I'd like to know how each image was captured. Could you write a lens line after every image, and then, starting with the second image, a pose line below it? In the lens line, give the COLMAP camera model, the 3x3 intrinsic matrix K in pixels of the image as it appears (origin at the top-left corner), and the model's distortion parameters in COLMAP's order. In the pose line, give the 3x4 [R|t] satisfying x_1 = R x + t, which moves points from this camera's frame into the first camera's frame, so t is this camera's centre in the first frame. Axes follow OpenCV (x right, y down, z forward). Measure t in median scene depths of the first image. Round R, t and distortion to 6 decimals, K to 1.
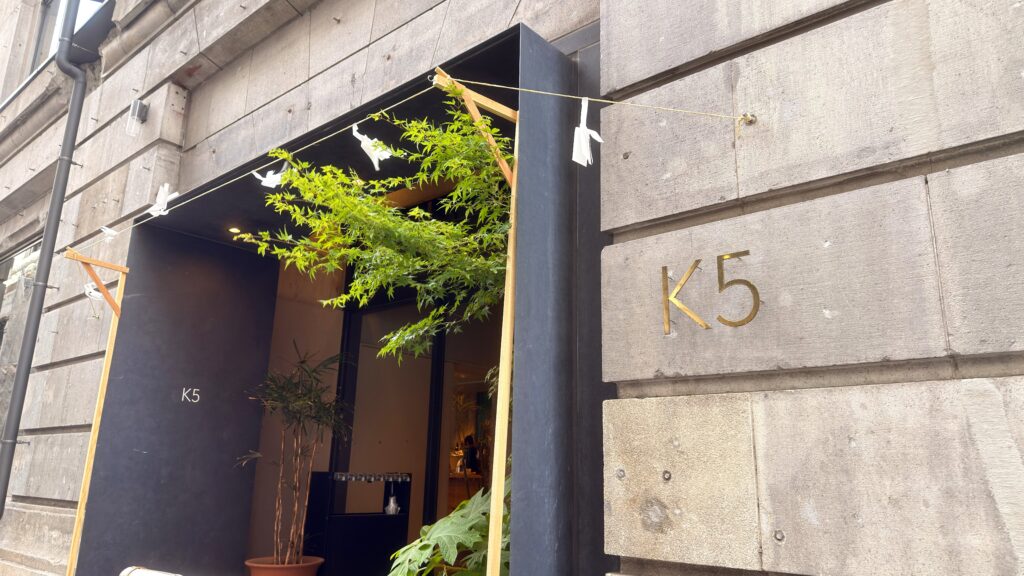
lens RADIAL K [[707.8, 0, 512.0], [0, 707.8, 288.0], [0, 0, 1]] dist [0.156892, -0.246098]
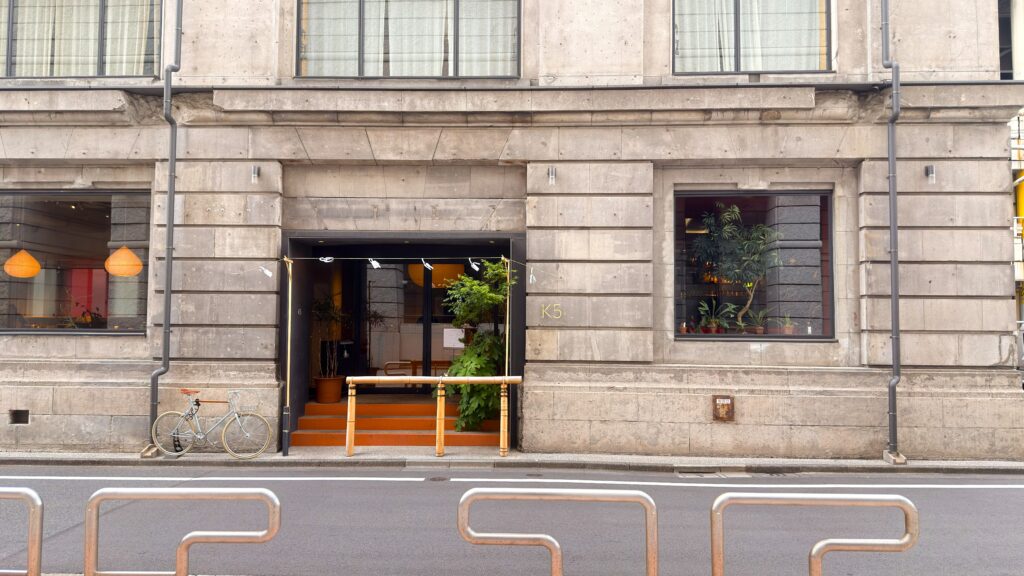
lens RADIAL K [[707.8, 0, 512.0], [0, 707.8, 288.0], [0, 0, 1]] dist [0.156892, -0.246098]
pose [[0.783132, 0.013819, 0.621702, -3.108940], [-0.150315, 0.974313, 0.167688, -0.962021], [-0.603415, -0.224772, 0.765093, -2.694712]]
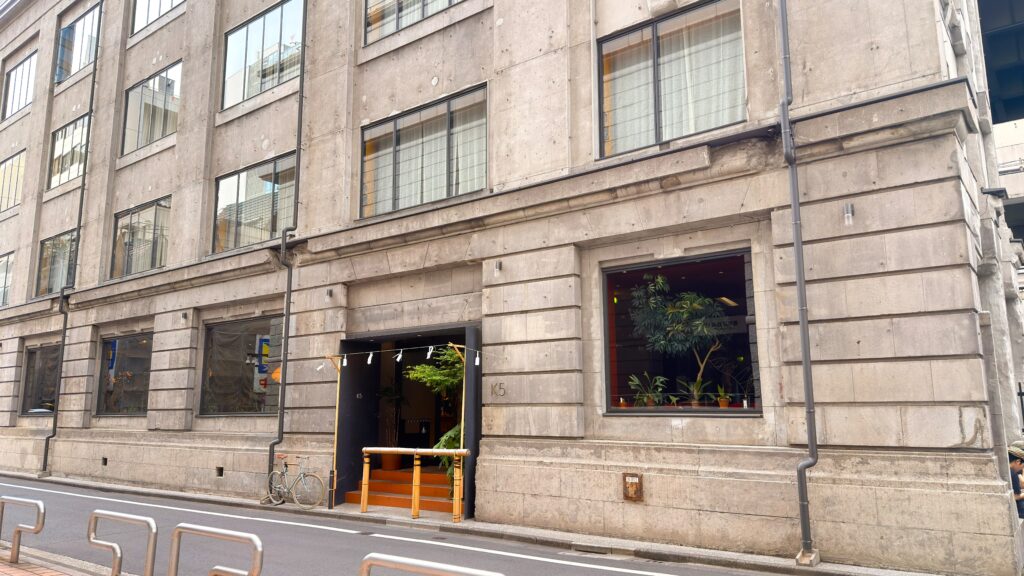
lens RADIAL K [[707.8, 0, 512.0], [0, 707.8, 288.0], [0, 0, 1]] dist [0.156892, -0.246098]
pose [[0.998192, -0.017905, 0.057381, 0.066462], [0.012598, 0.995722, 0.091540, -1.305516], [-0.058774, -0.090652, 0.994147, -4.537987]]
